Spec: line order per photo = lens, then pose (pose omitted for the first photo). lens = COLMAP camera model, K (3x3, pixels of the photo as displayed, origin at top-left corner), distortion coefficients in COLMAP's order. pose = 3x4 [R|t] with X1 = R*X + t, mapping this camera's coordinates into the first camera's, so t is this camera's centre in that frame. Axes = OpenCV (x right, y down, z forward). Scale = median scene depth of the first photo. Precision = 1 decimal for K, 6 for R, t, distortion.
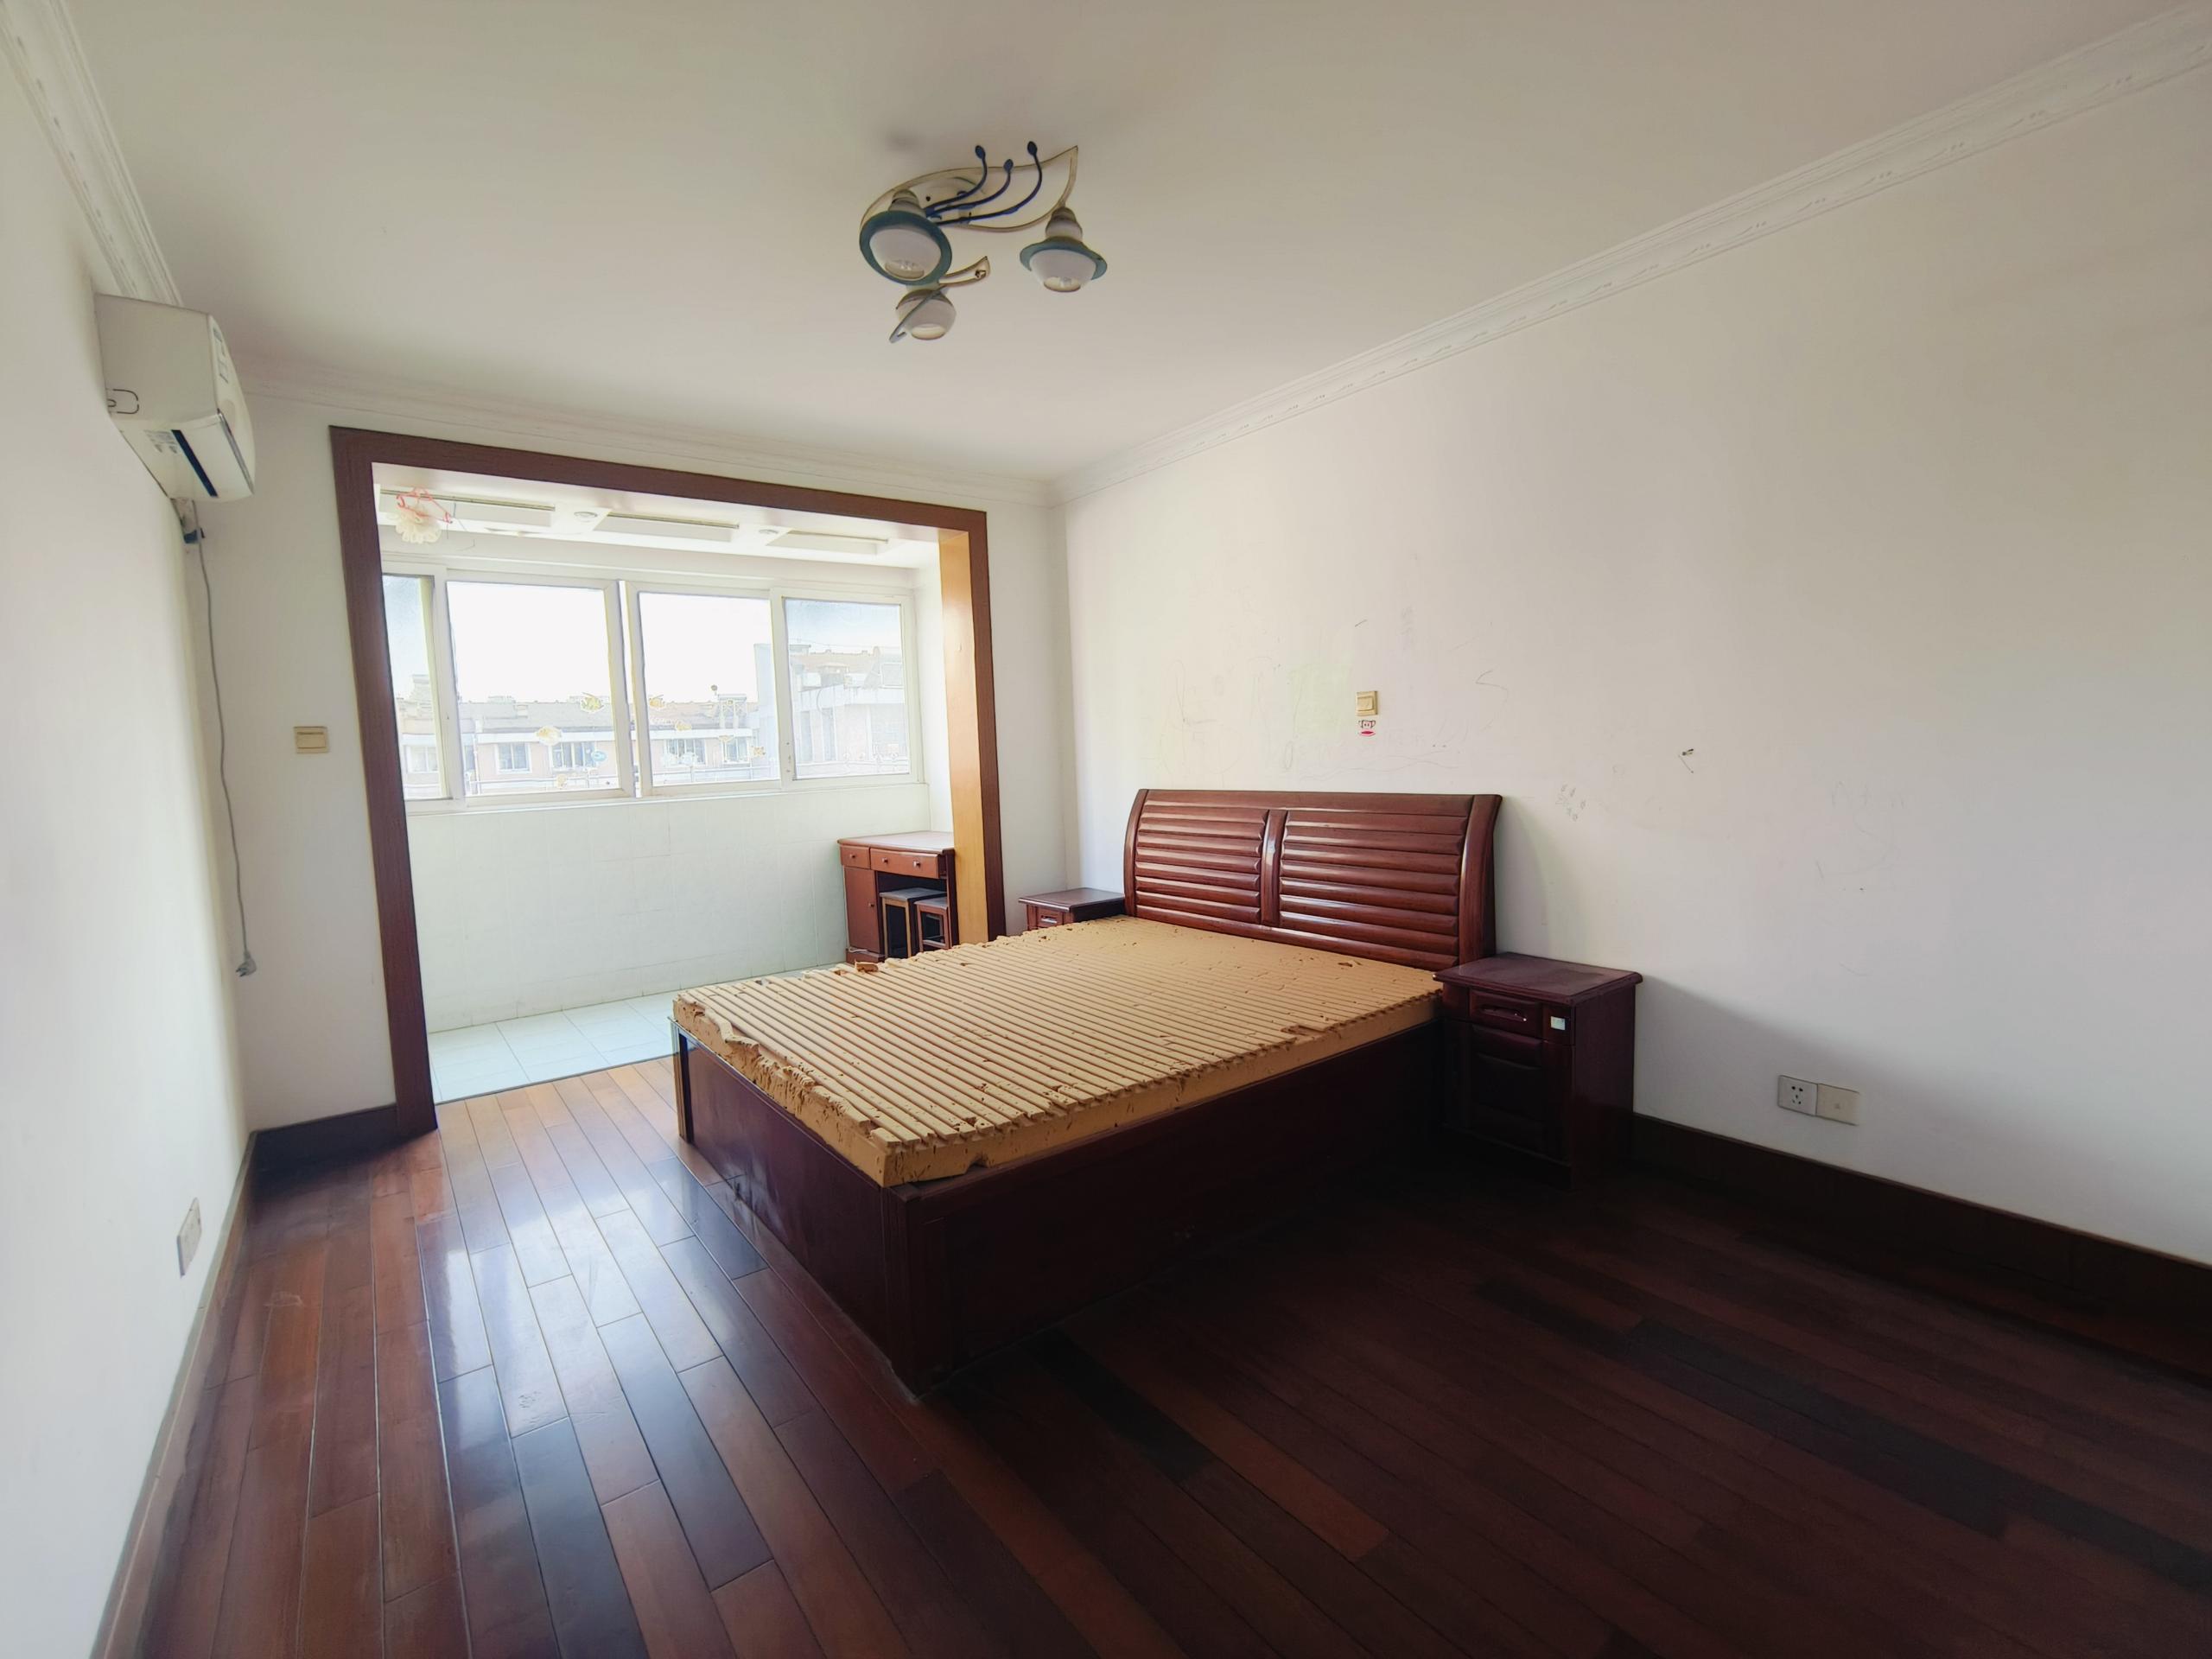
lens RADIAL K [[973.8, 0, 1099.1], [0, 973.8, 837.8], [0, 0, 1]] dist [-0.002861, -0.001353]
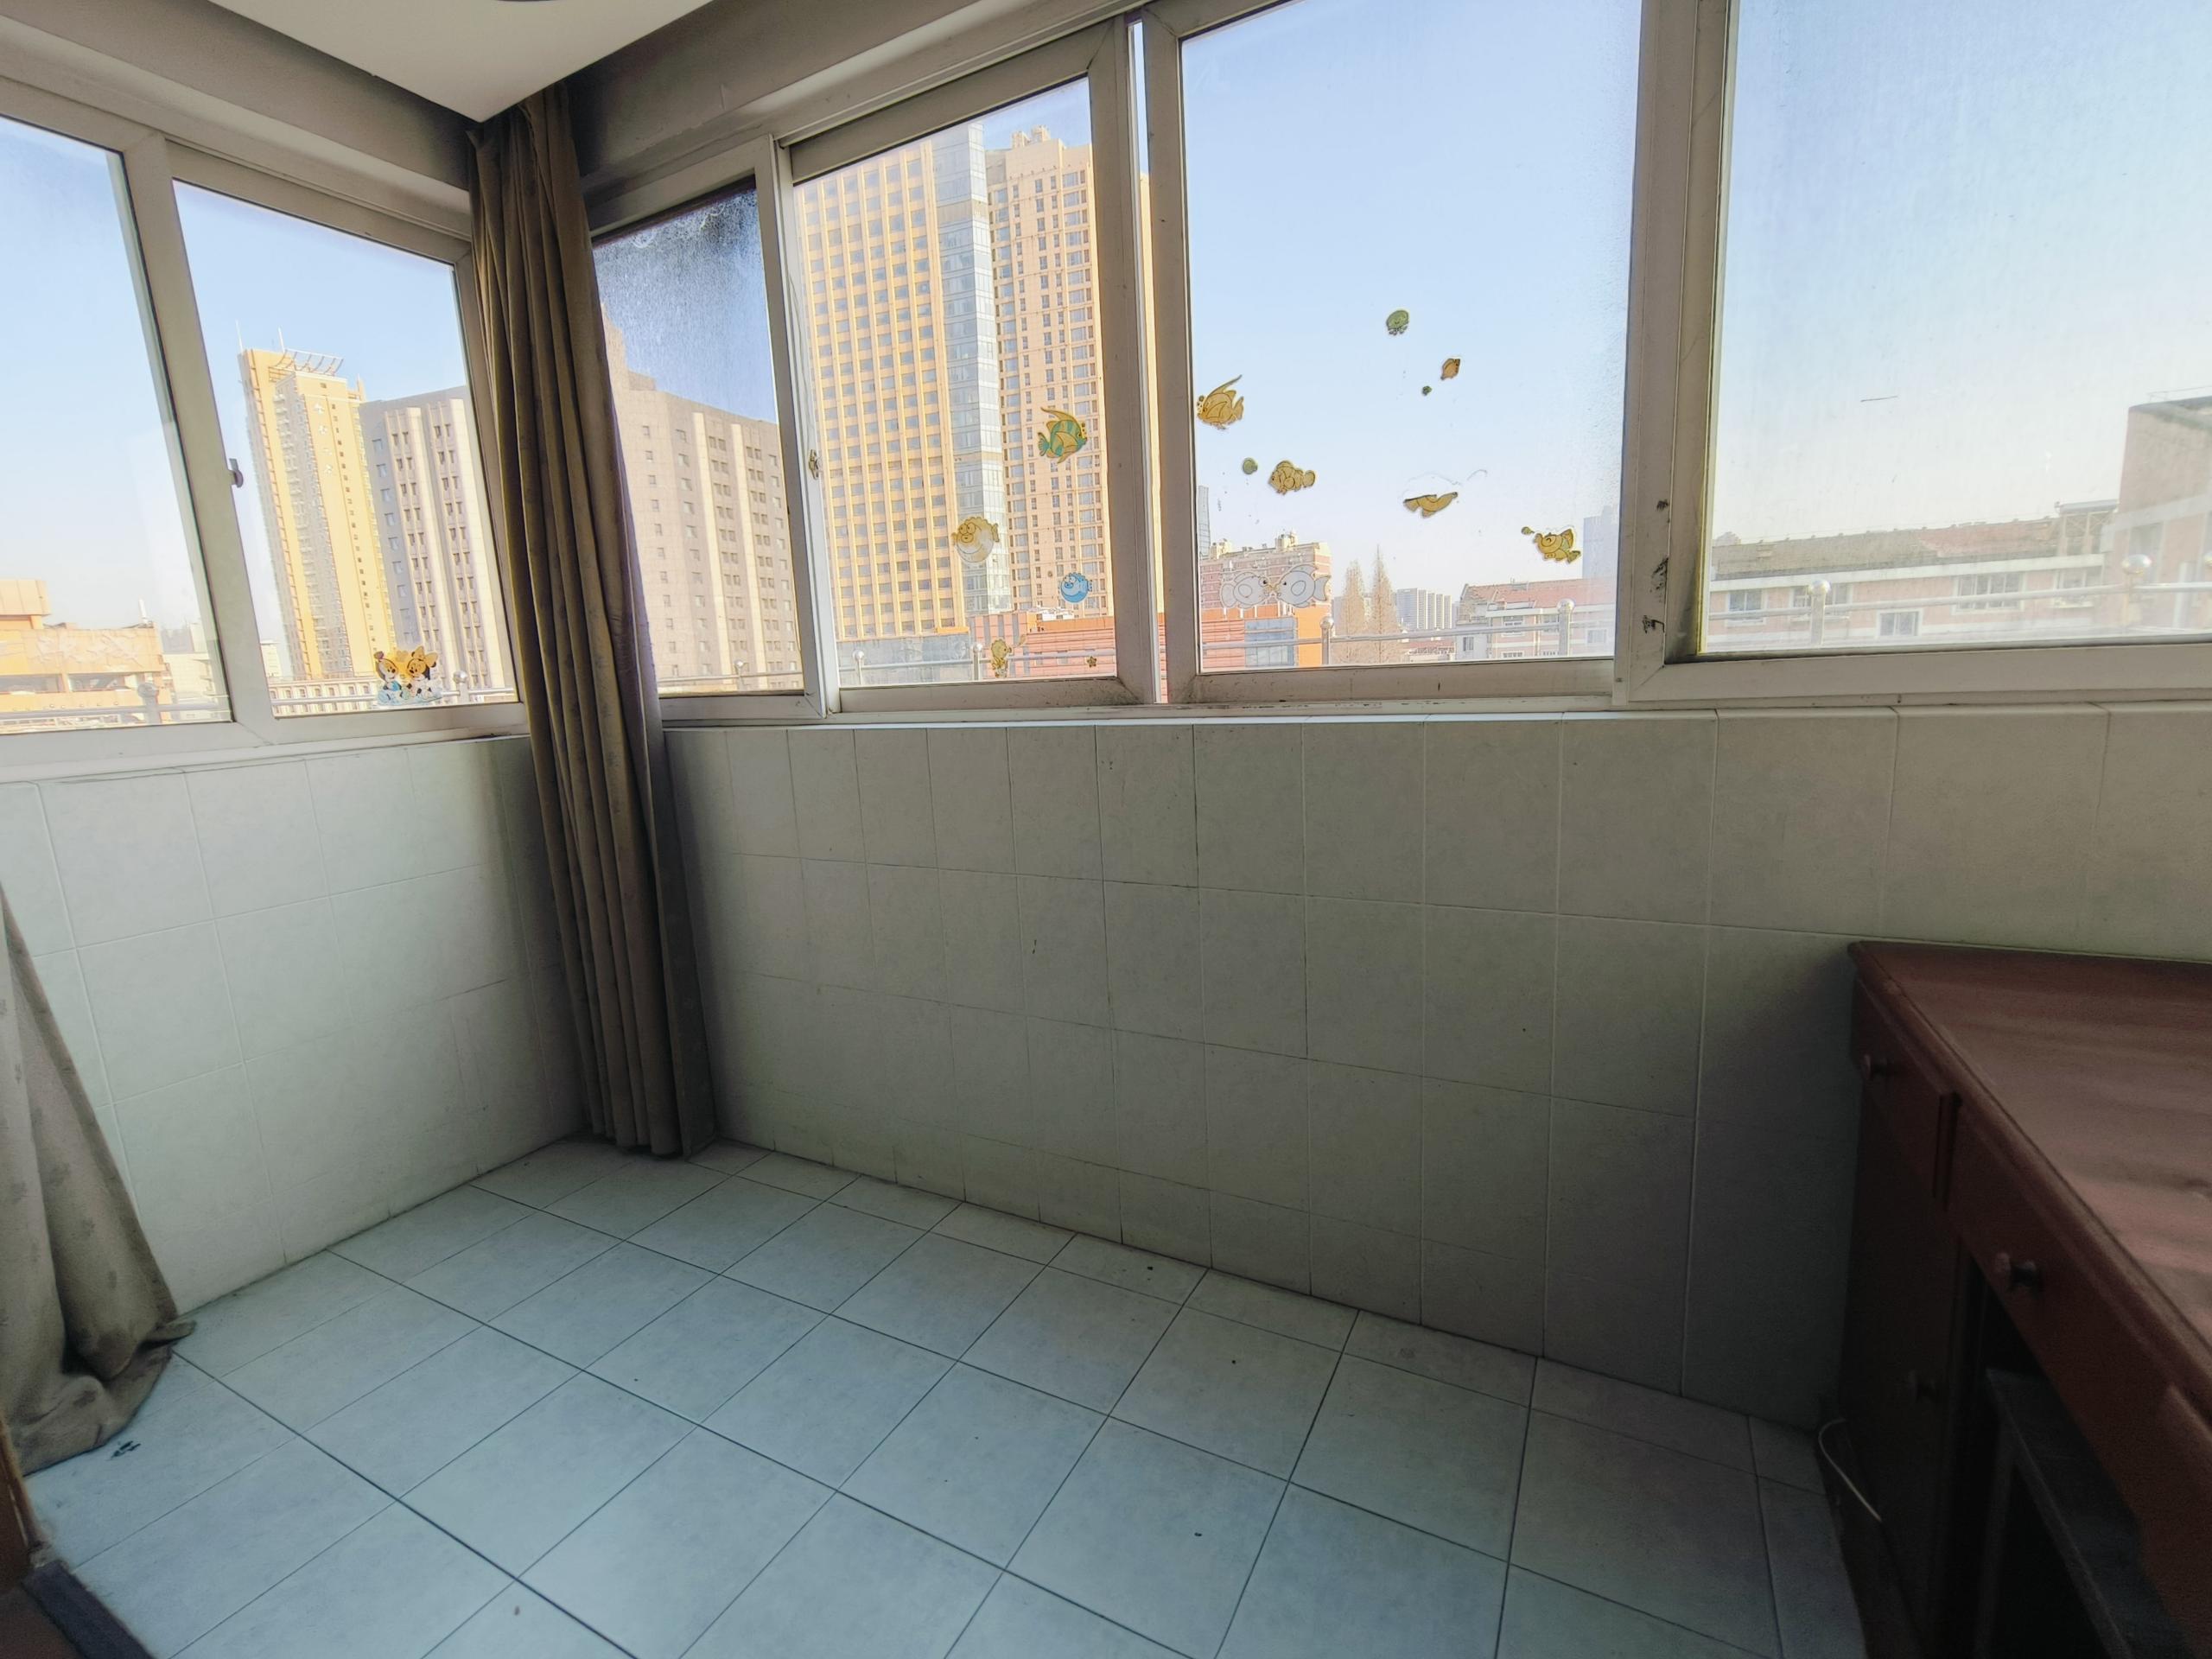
lens RADIAL K [[973.8, 0, 1107.2], [0, 973.8, 814.8], [0, 0, 1]] dist [-0.002861, -0.001353]
pose [[0.415430, 0.162455, -0.895001, -0.164974], [-0.047089, 0.986444, 0.157196, -0.057441], [0.908405, -0.023159, 0.417449, 0.844540]]
